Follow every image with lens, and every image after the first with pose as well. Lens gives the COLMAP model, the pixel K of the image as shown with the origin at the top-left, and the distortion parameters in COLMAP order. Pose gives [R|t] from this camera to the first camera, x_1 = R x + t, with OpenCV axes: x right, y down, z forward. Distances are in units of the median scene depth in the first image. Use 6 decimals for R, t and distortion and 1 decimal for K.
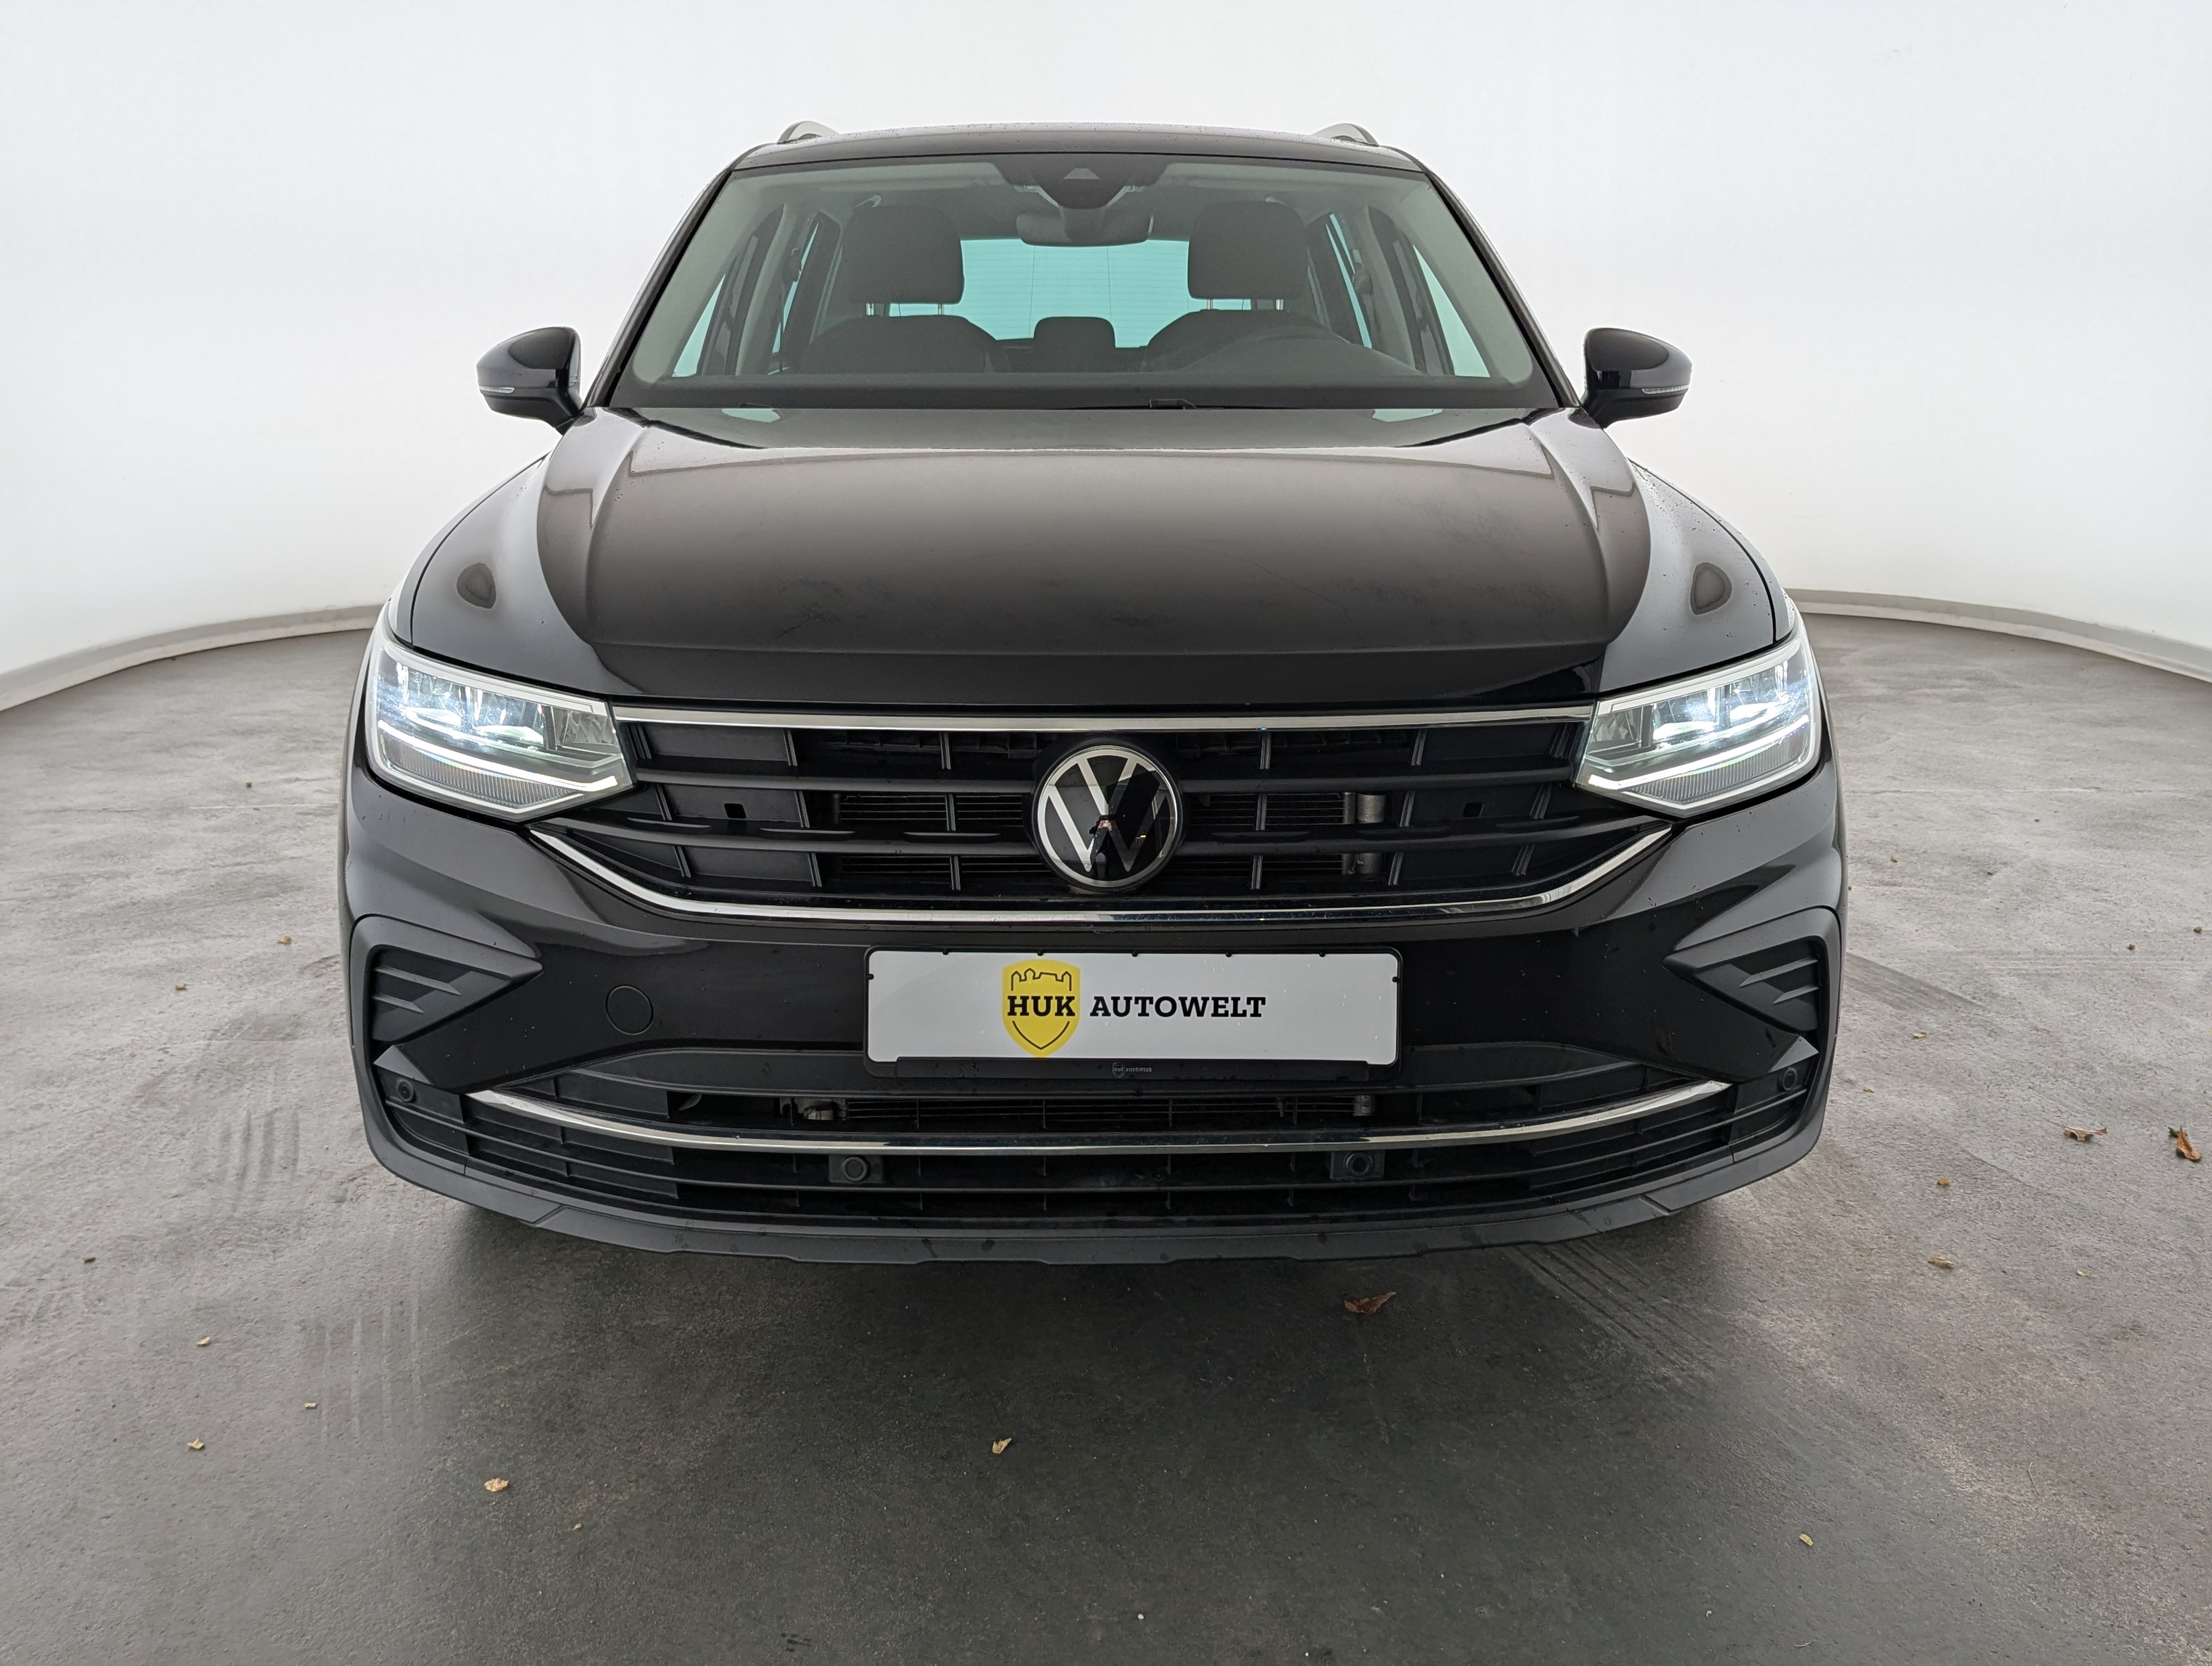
lens RADIAL K [[1948.6, 0, 1177.4], [0, 1948.6, 825.4], [0, 0, 1]] dist [0.049539, -0.038800]
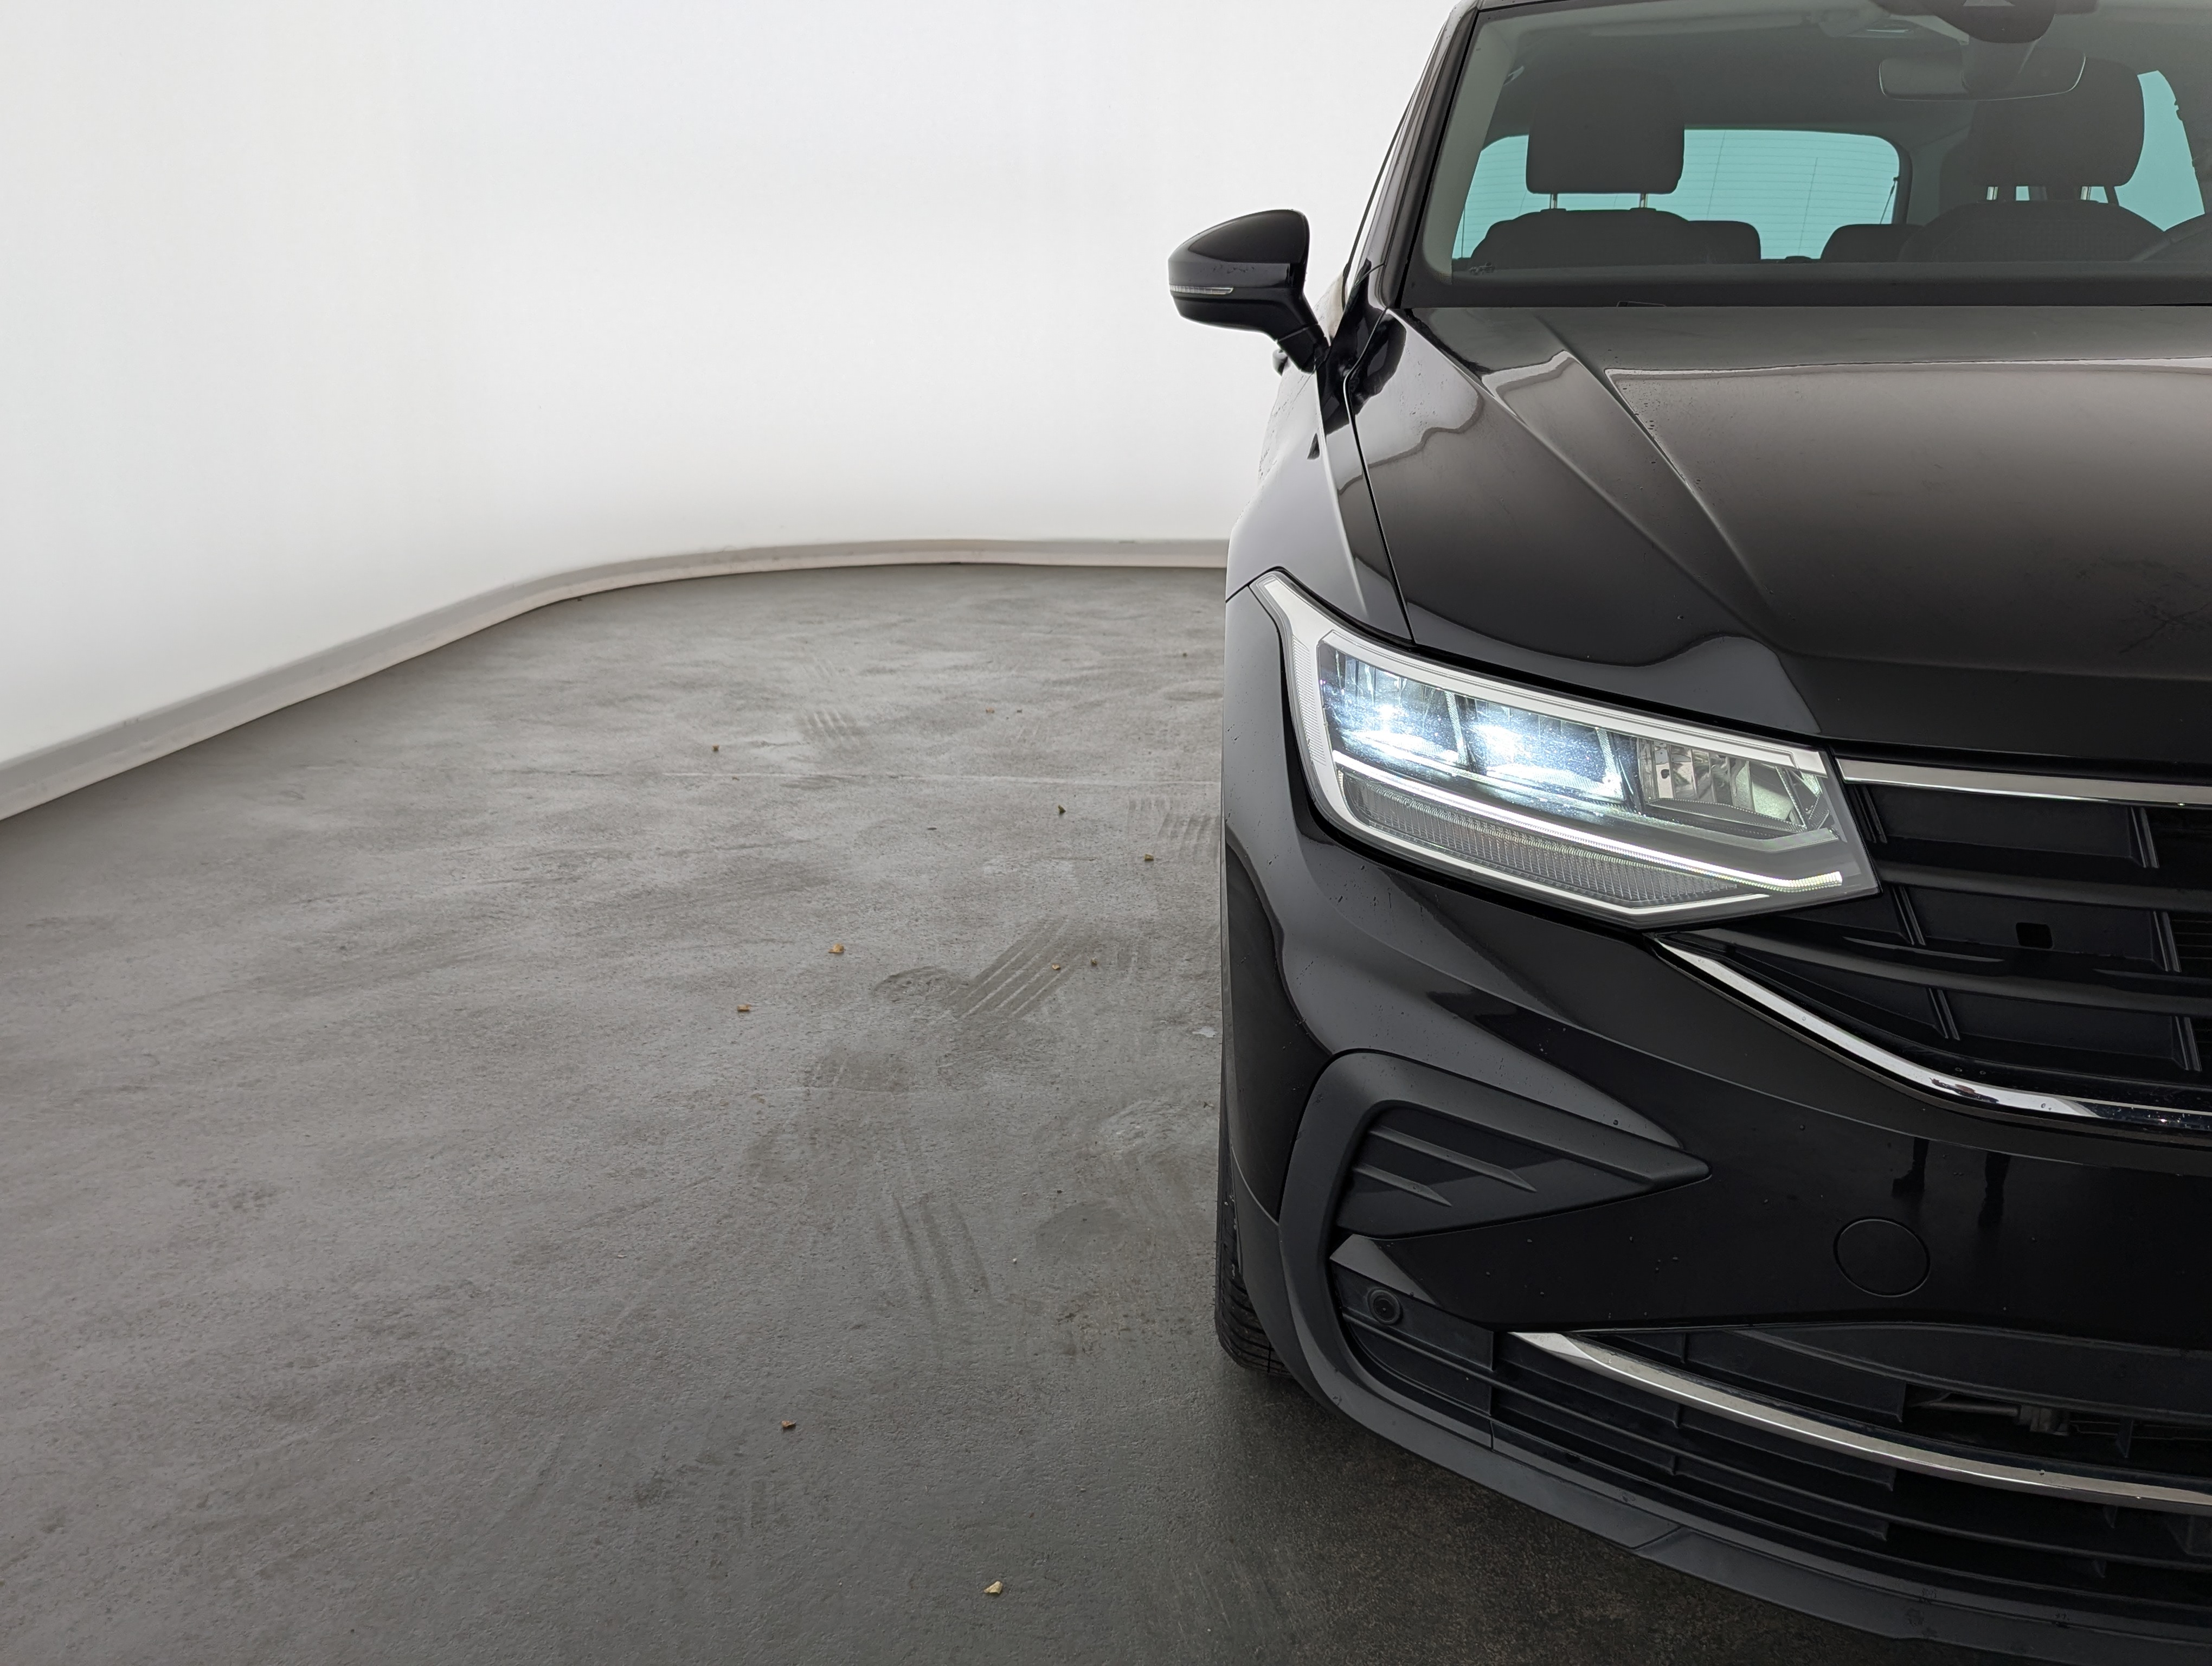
lens RADIAL K [[1948.6, 0, 1177.4], [0, 1948.6, 825.4], [0, 0, 1]] dist [0.049539, -0.038800]
pose [[0.992578, 0.039291, -0.115086, -0.246696], [-0.036261, 0.998941, 0.028305, -0.028846], [0.116076, -0.023922, 0.992952, 0.207102]]
